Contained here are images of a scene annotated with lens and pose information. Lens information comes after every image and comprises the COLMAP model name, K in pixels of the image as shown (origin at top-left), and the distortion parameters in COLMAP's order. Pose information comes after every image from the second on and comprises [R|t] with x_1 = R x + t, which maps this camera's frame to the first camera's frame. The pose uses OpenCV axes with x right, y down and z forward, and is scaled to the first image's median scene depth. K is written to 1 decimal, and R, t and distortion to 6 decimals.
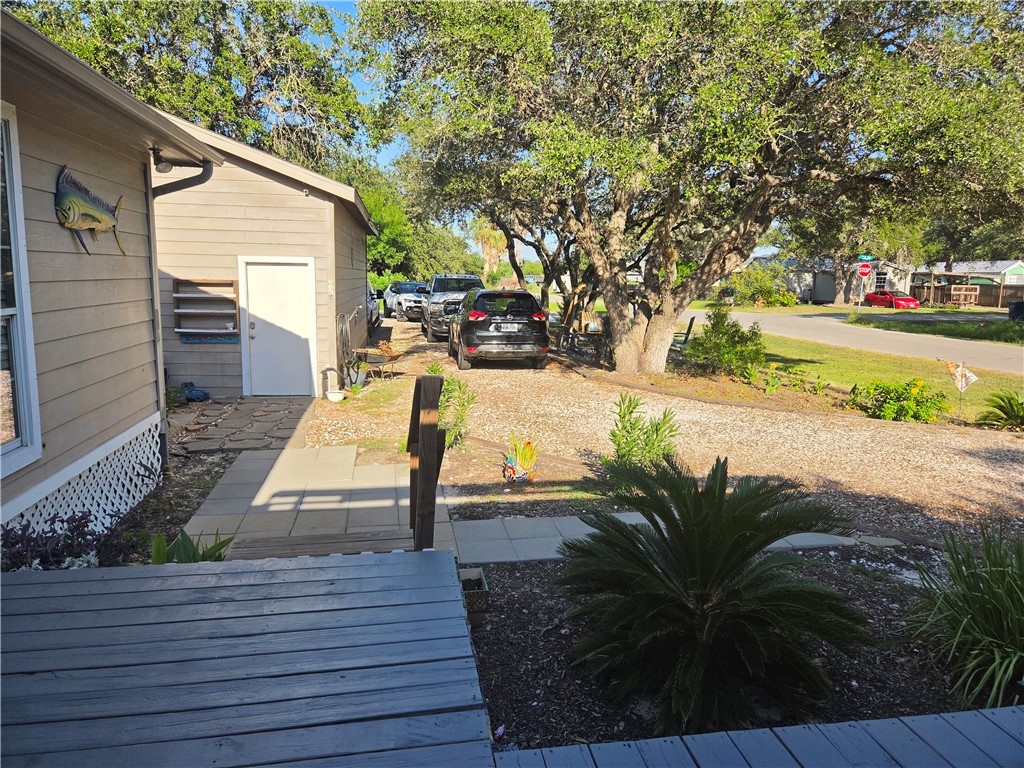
lens RADIAL K [[685.5, 0, 501.4], [0, 685.5, 373.7], [0, 0, 1]] dist [0.066100, -0.049252]
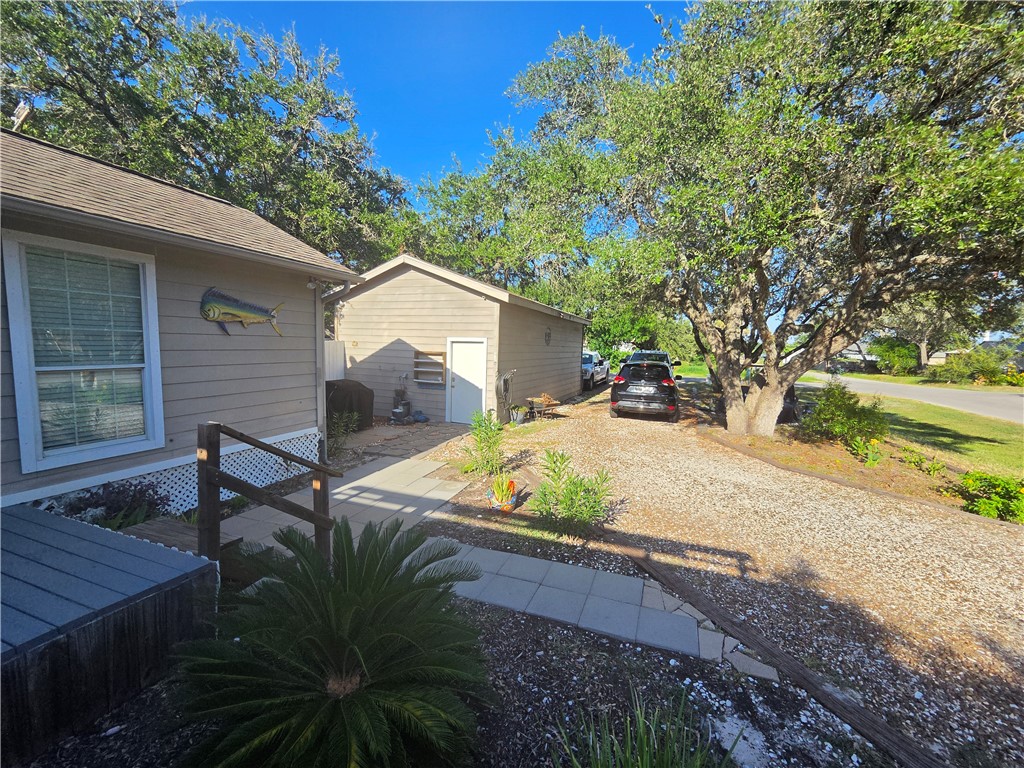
lens RADIAL K [[425.6, 0, 508.9], [0, 425.6, 385.7], [0, 0, 1]] dist [-0.011838, 0.006792]
pose [[0.869808, 0.055016, -0.490314, 0.269722], [-0.084333, 0.995717, -0.037881, -0.029553], [0.486130, 0.074298, 0.870722, 0.195854]]
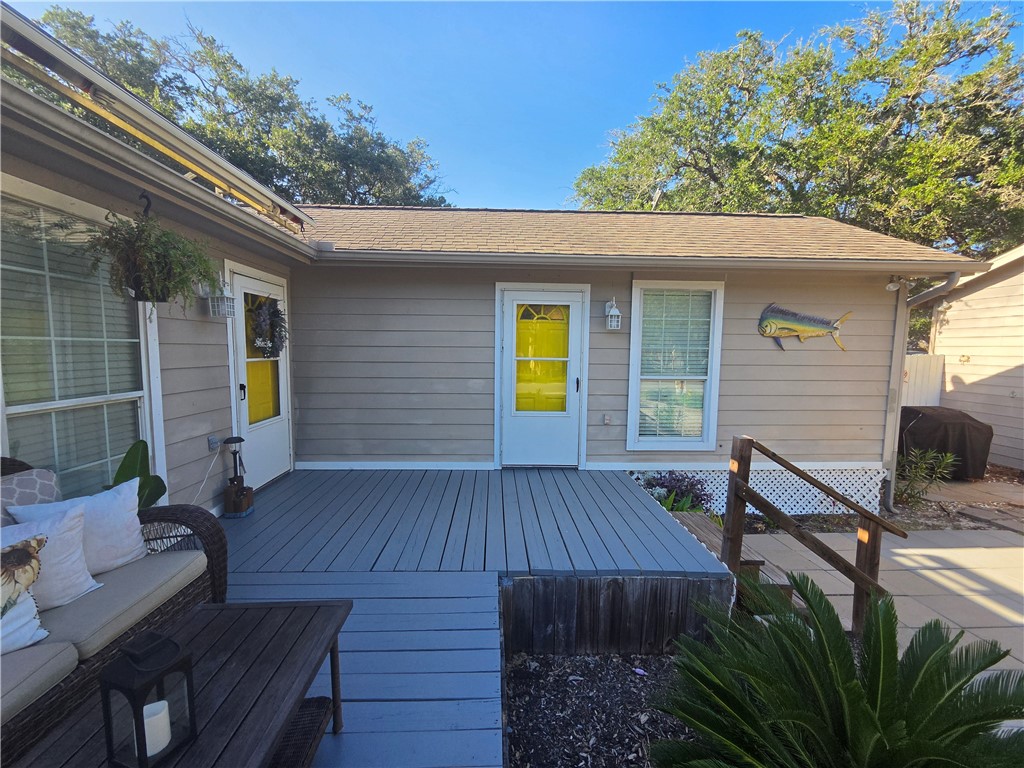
lens RADIAL K [[425.6, 0, 516.3], [0, 425.6, 388.0], [0, 0, 1]] dist [-0.011838, 0.006792]
pose [[-0.112344, 0.072640, -0.991011, 0.257931], [-0.155725, 0.983714, 0.089759, -0.032899], [0.981391, 0.164409, -0.099203, 0.219807]]
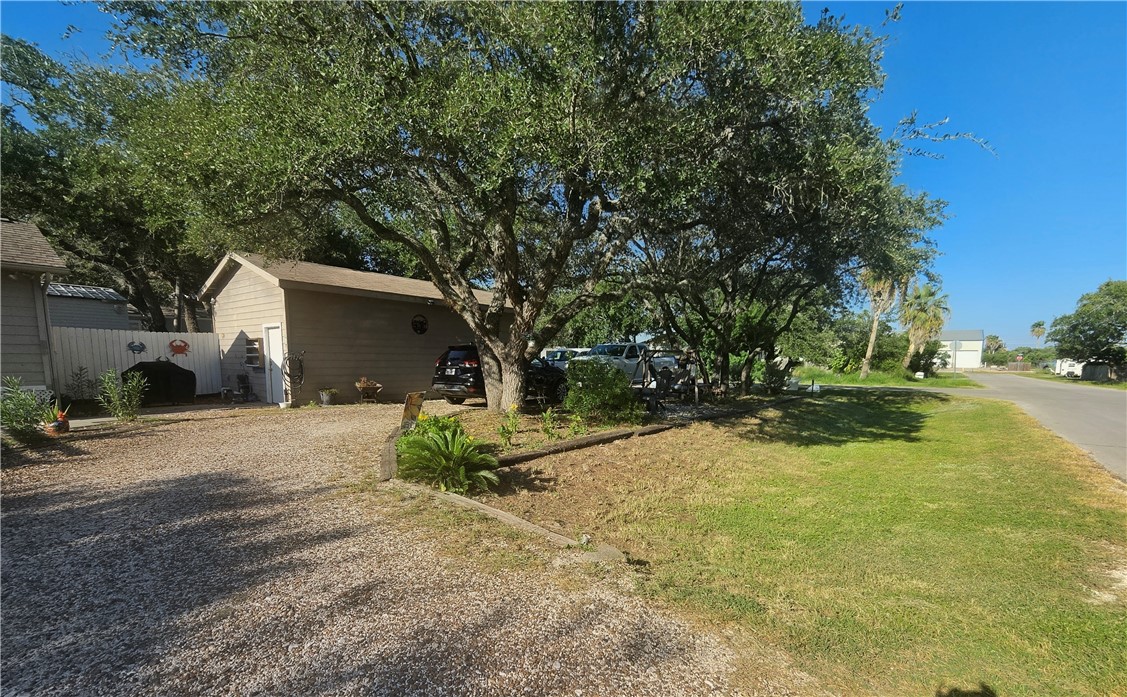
lens RADIAL K [[510.6, 0, 560.6], [0, 510.6, 428.5], [0, 0, 1]] dist [-0.006163, 0.000532]
pose [[0.699192, 0.084261, -0.709951, 1.192748], [-0.098153, 0.994941, 0.021421, -0.003644], [0.708165, 0.054706, 0.703925, 0.654559]]
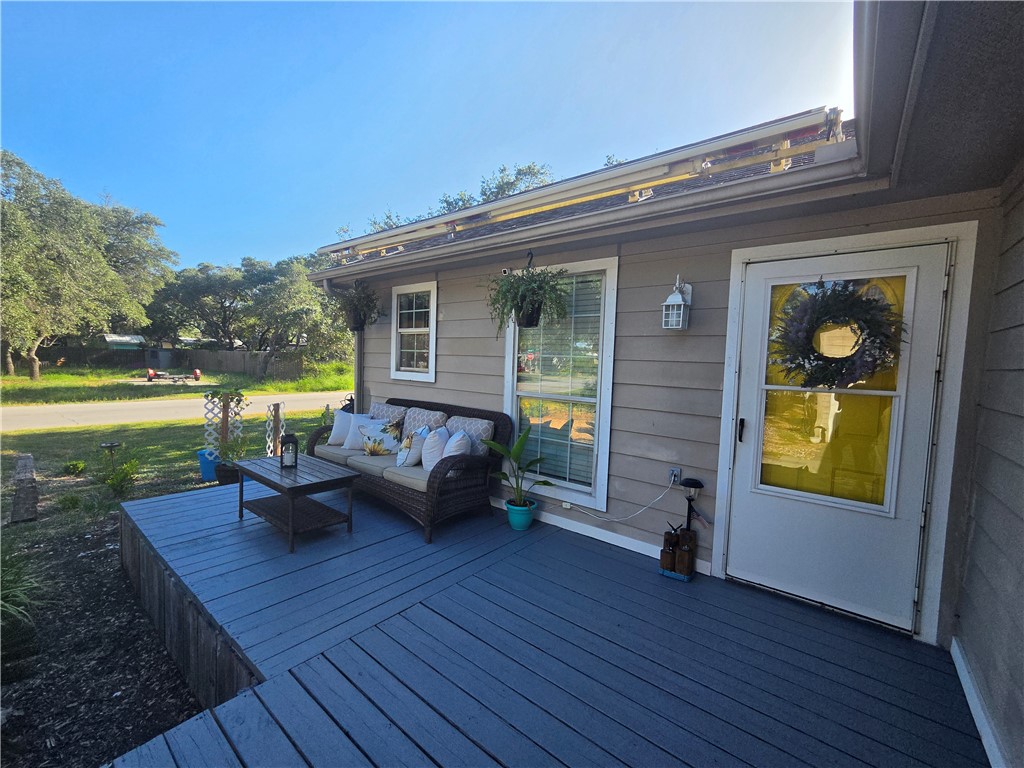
lens RADIAL K [[425.6, 0, 510.9], [0, 425.6, 386.0], [0, 0, 1]] dist [-0.011838, 0.006792]
pose [[-0.666857, -0.083648, 0.740476, -0.197947], [0.064454, 0.983481, 0.169145, -0.039660], [-0.742393, 0.160522, -0.650450, 0.220424]]
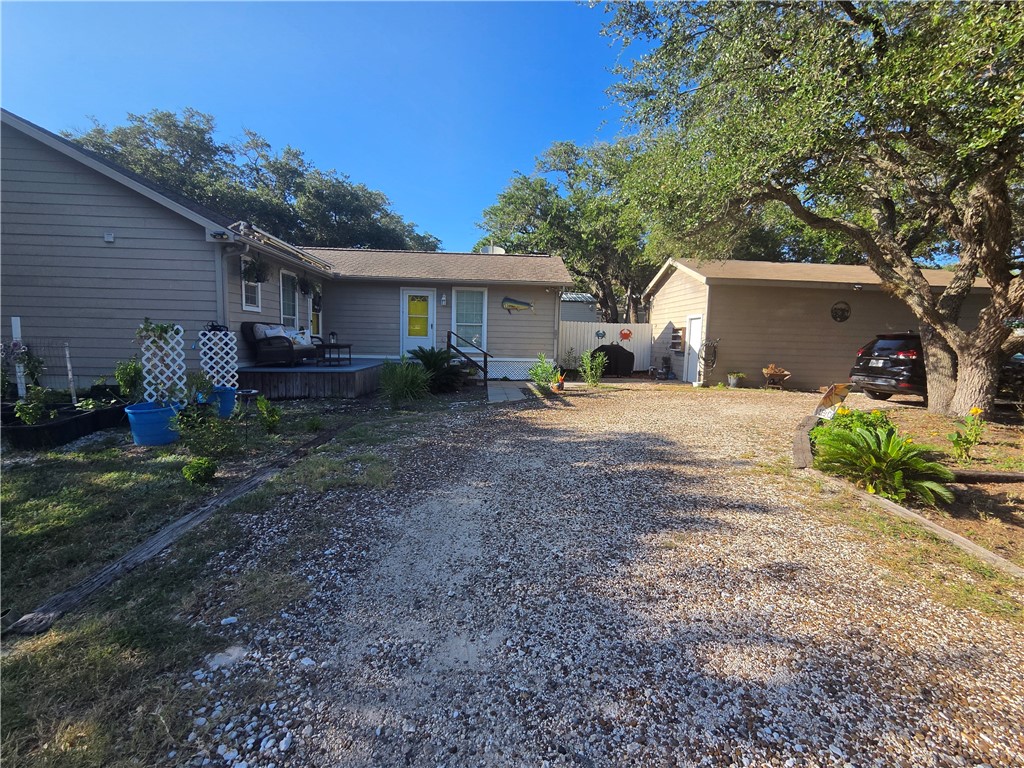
lens RADIAL K [[465.6, 0, 509.2], [0, 465.6, 388.4], [0, 0, 1]] dist [-0.010900, 0.004938]
pose [[-0.089735, 0.086727, -0.992183, 1.195112], [-0.169073, 0.980416, 0.100990, 0.000111], [0.981510, 0.176814, -0.073314, 0.623000]]
